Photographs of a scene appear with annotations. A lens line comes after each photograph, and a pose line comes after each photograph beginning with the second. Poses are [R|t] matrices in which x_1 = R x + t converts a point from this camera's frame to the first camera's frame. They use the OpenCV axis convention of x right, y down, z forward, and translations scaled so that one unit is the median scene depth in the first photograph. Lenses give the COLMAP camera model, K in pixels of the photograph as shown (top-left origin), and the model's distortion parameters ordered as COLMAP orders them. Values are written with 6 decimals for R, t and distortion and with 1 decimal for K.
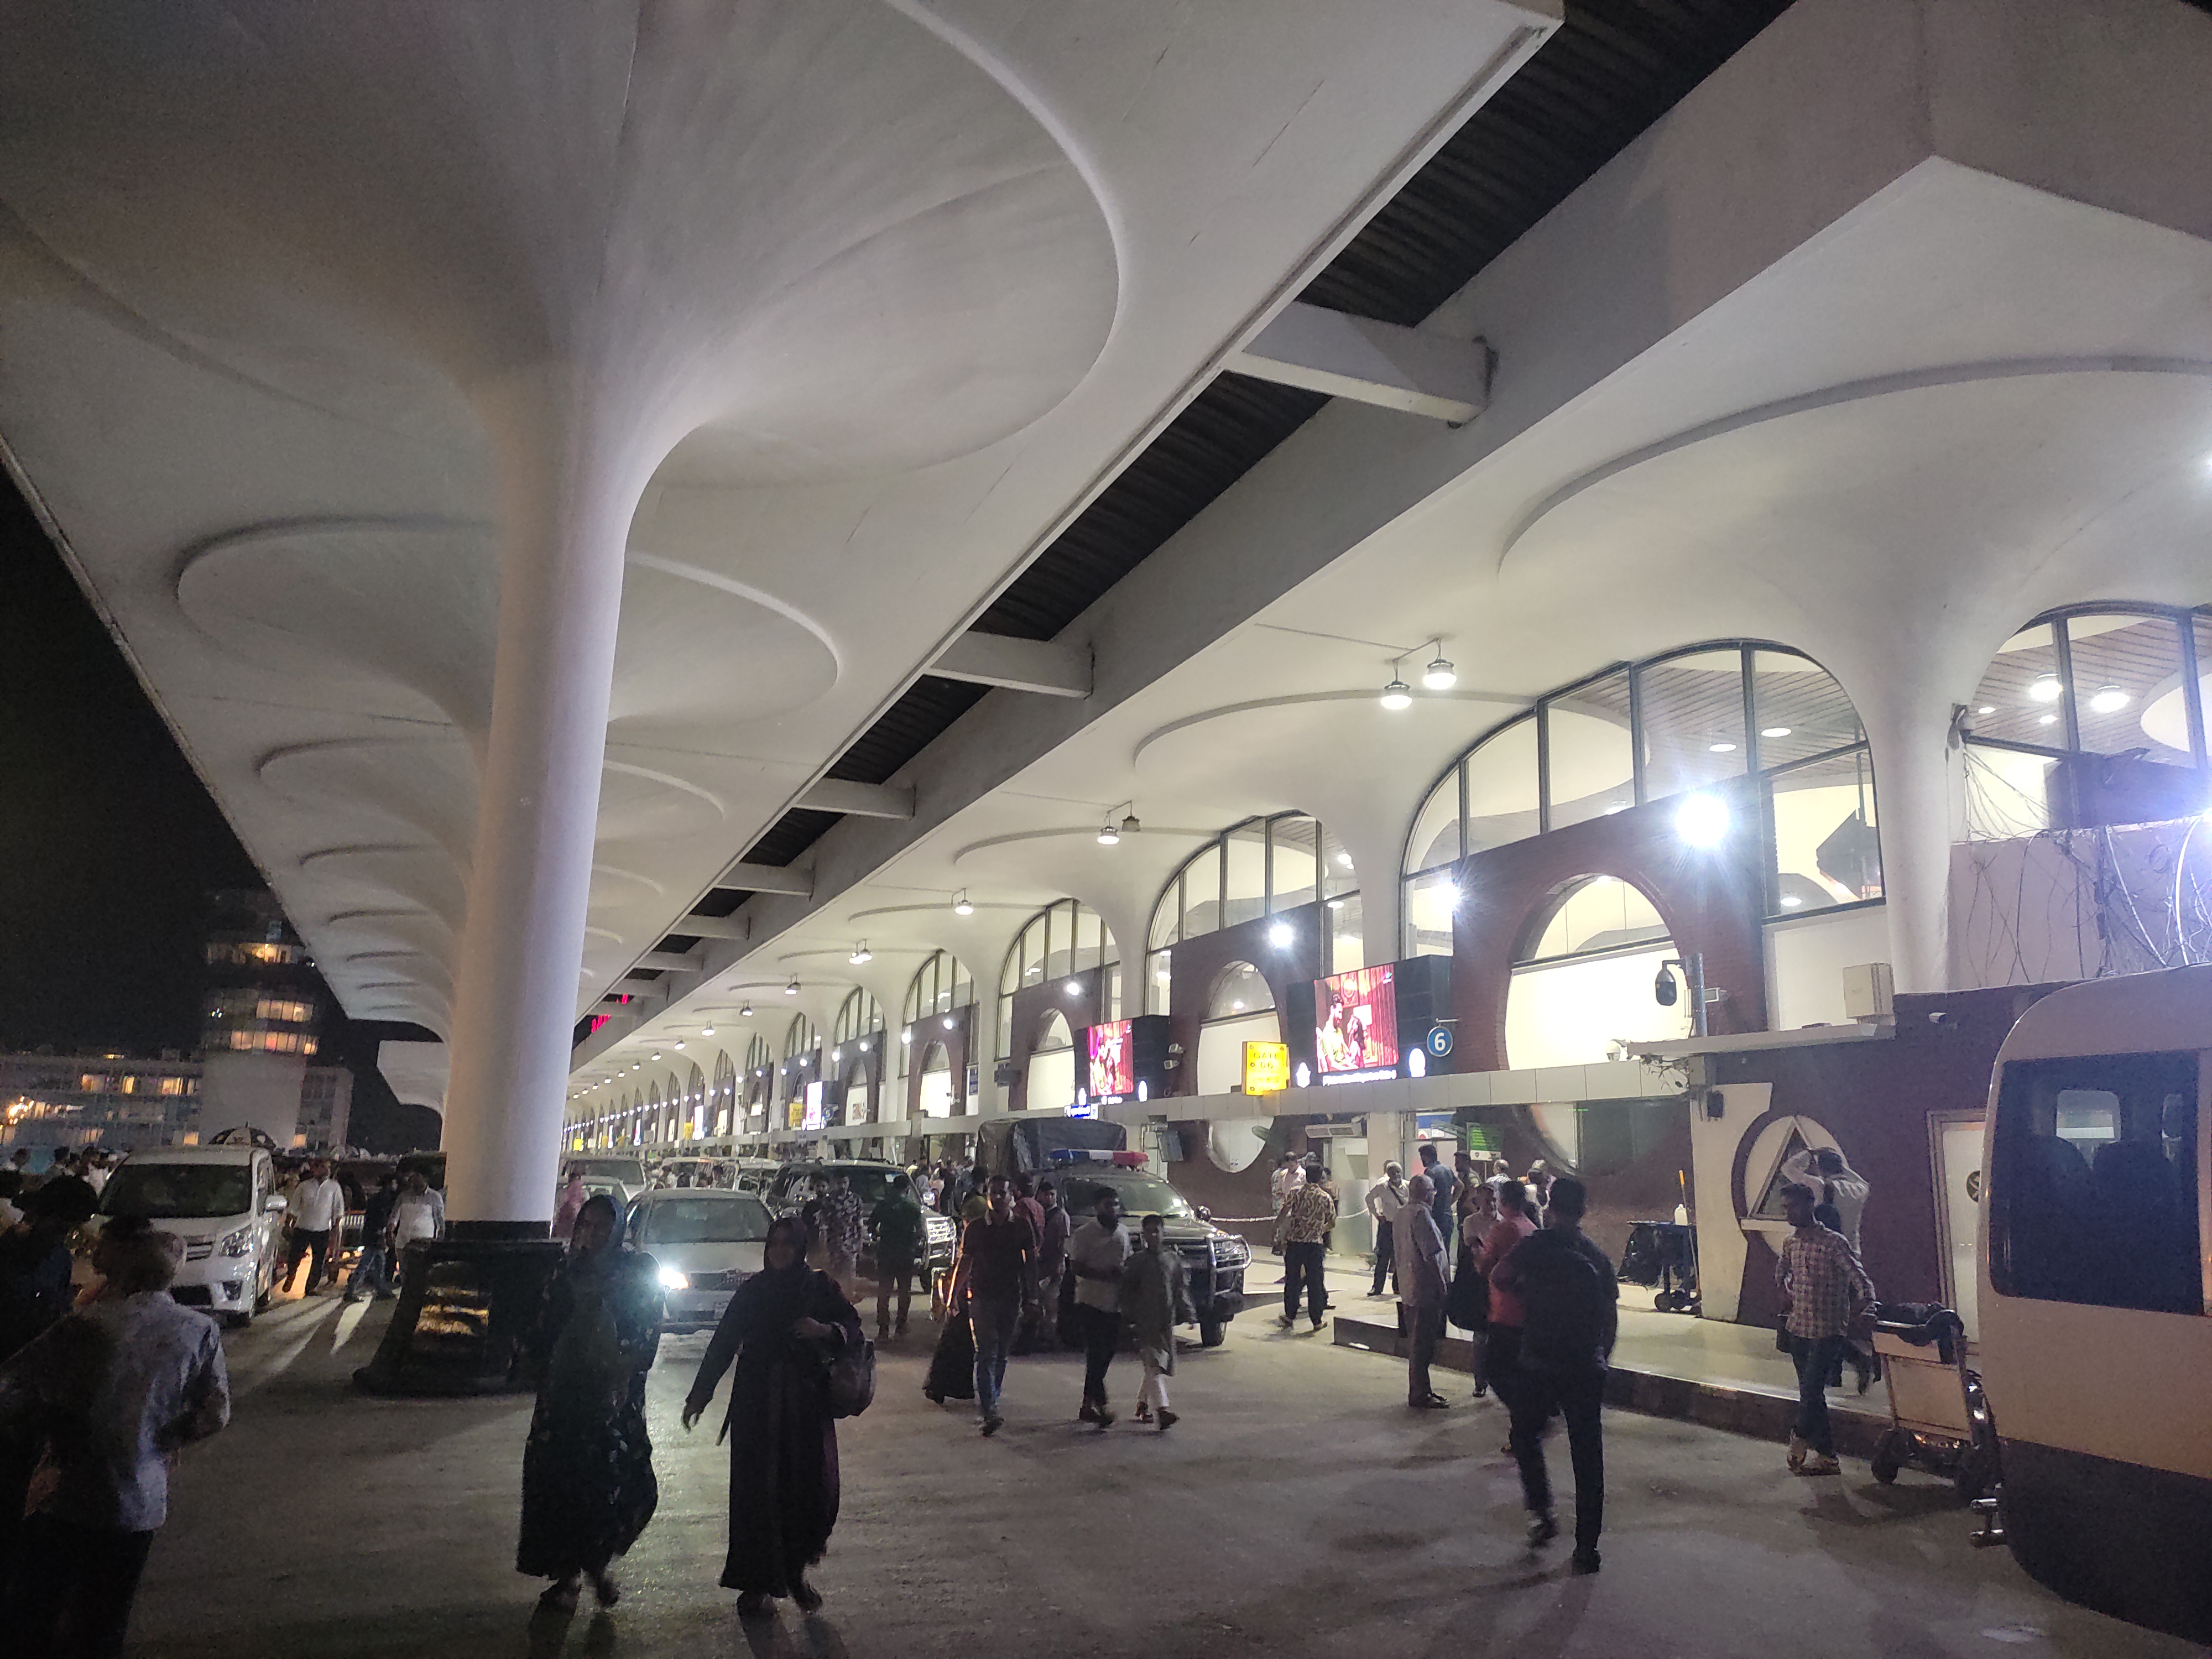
lens RADIAL K [[1617.7, 0, 1106.0], [0, 1617.7, 829.5], [0, 0, 1]] dist [0.000567, 0.000030]
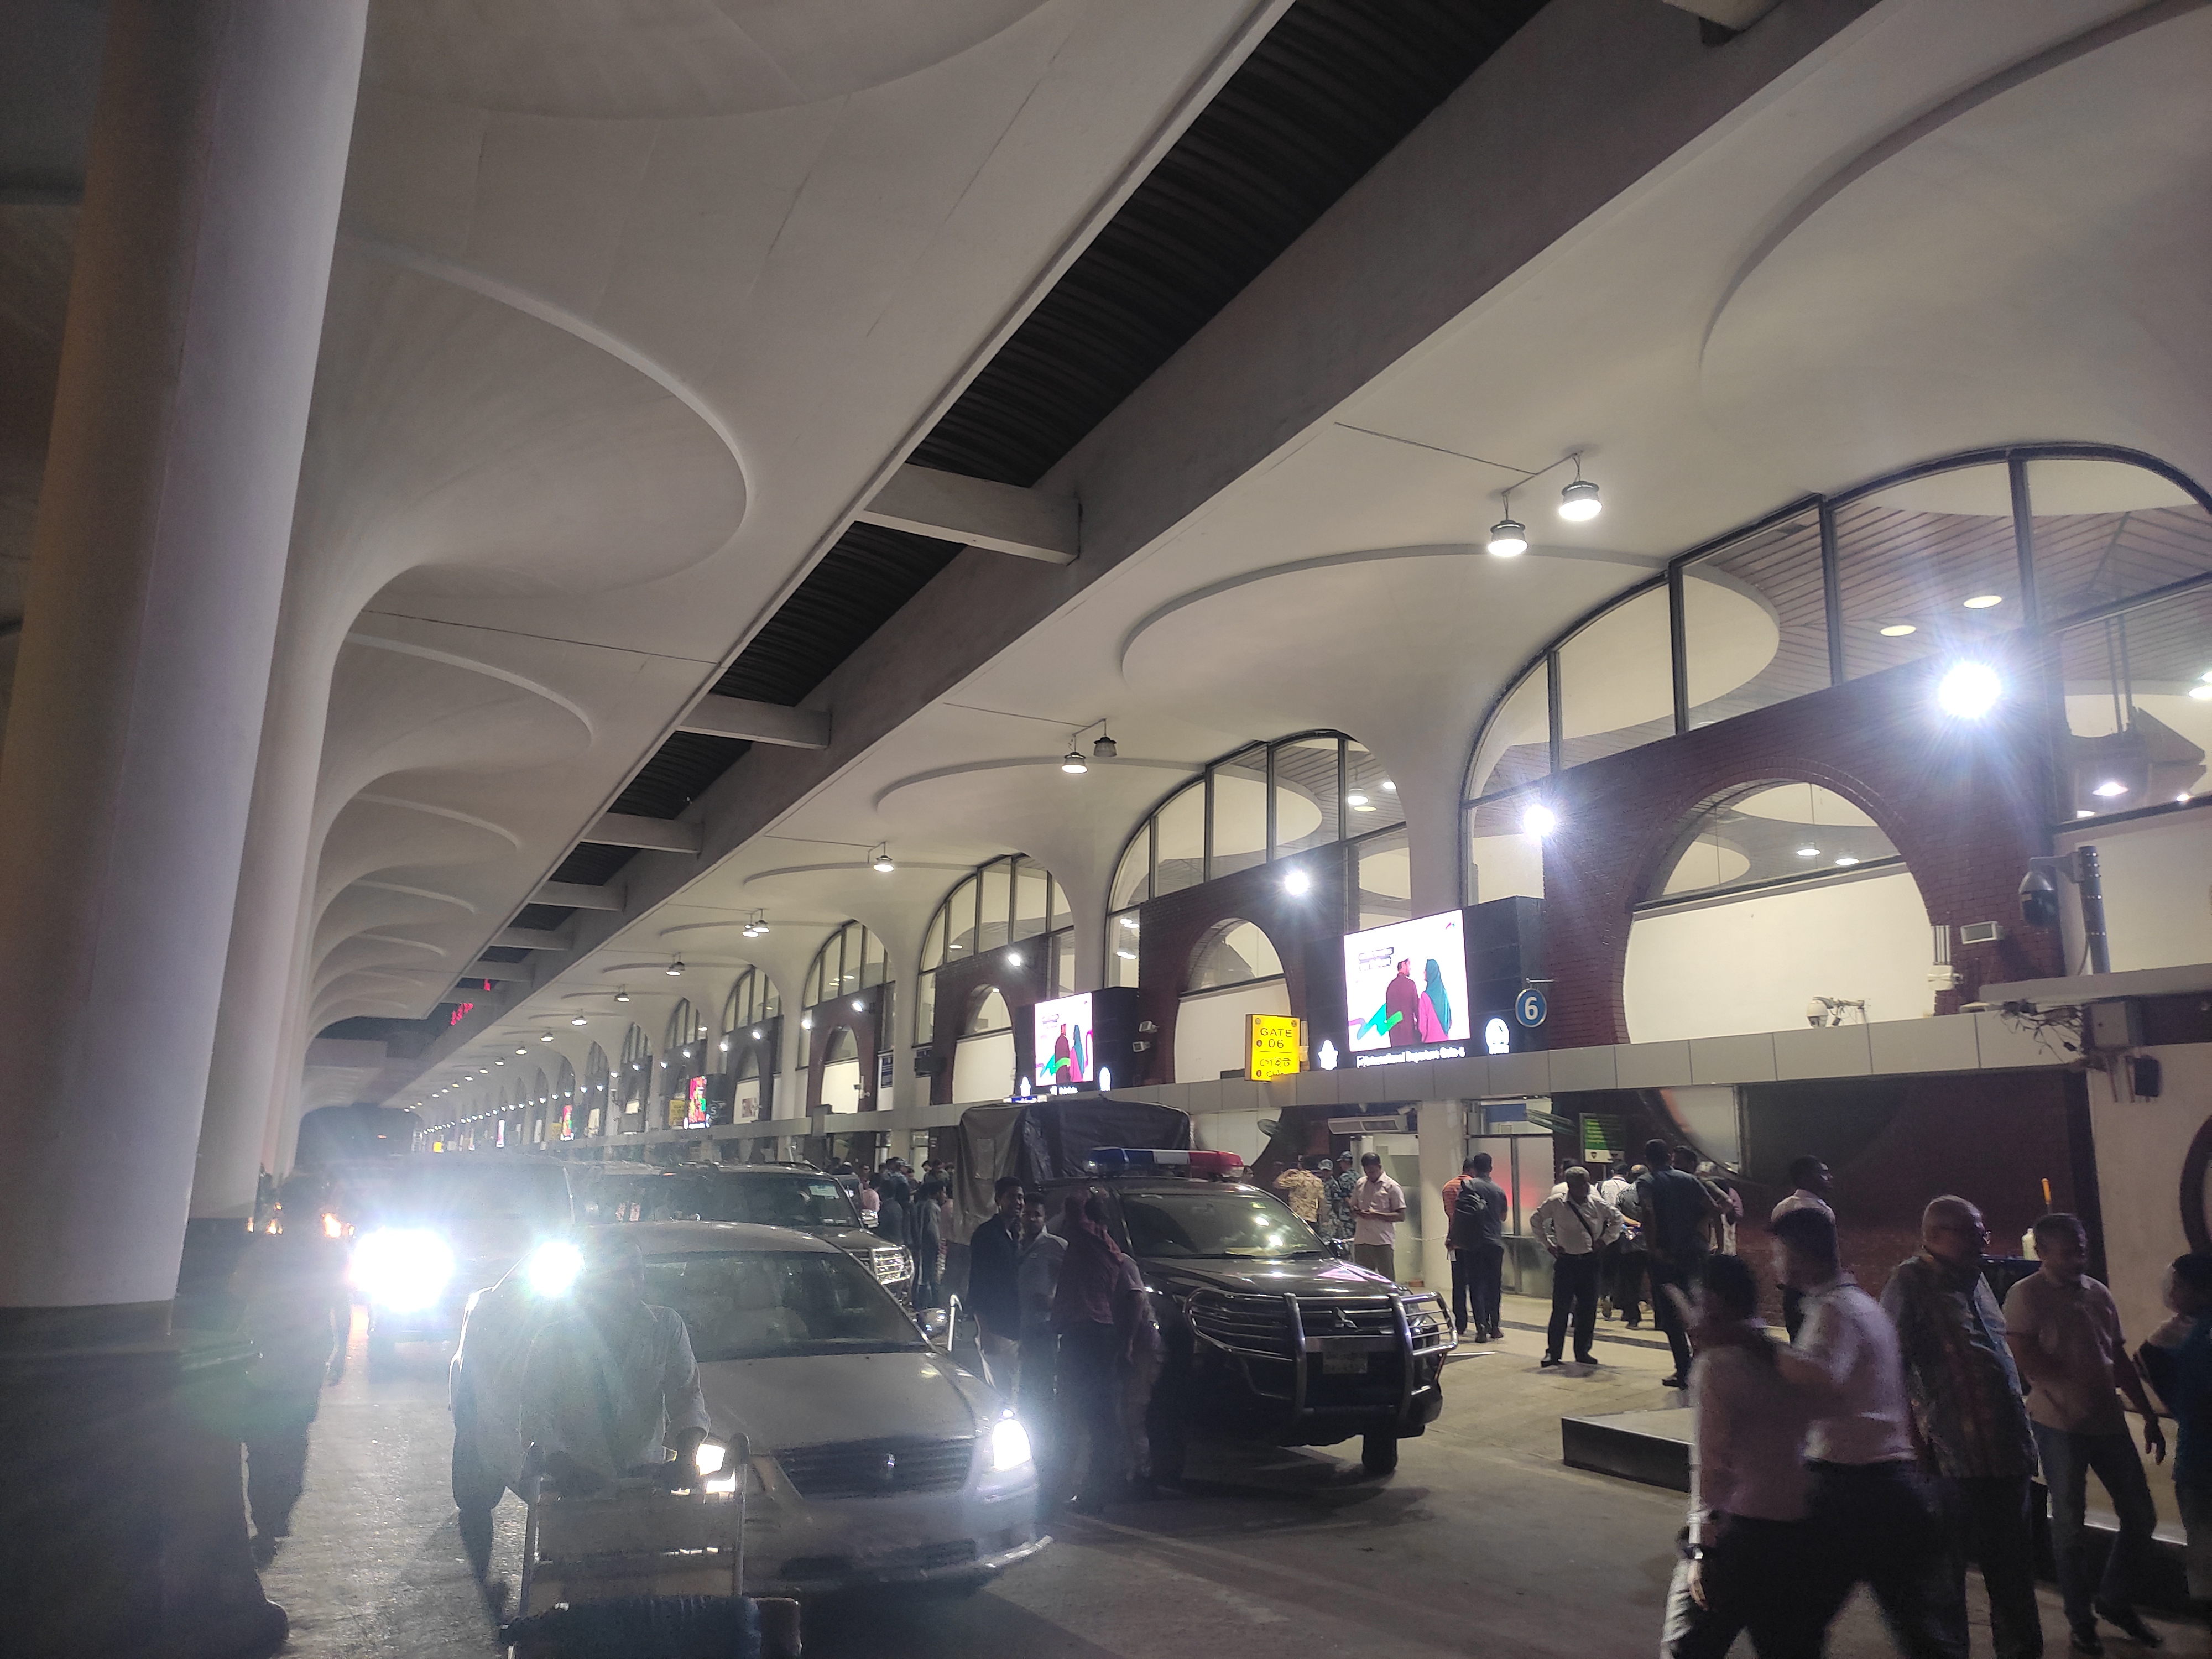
lens RADIAL K [[1550.3, 0, 1106.0], [0, 1550.3, 829.5], [0, 0, 1]] dist [0.013008, 0.000158]
pose [[0.996847, 0.013440, 0.078203, -0.040840], [-0.012760, 0.999876, -0.009190, 0.041599], [-0.078317, 0.008163, 0.996895, 0.208644]]
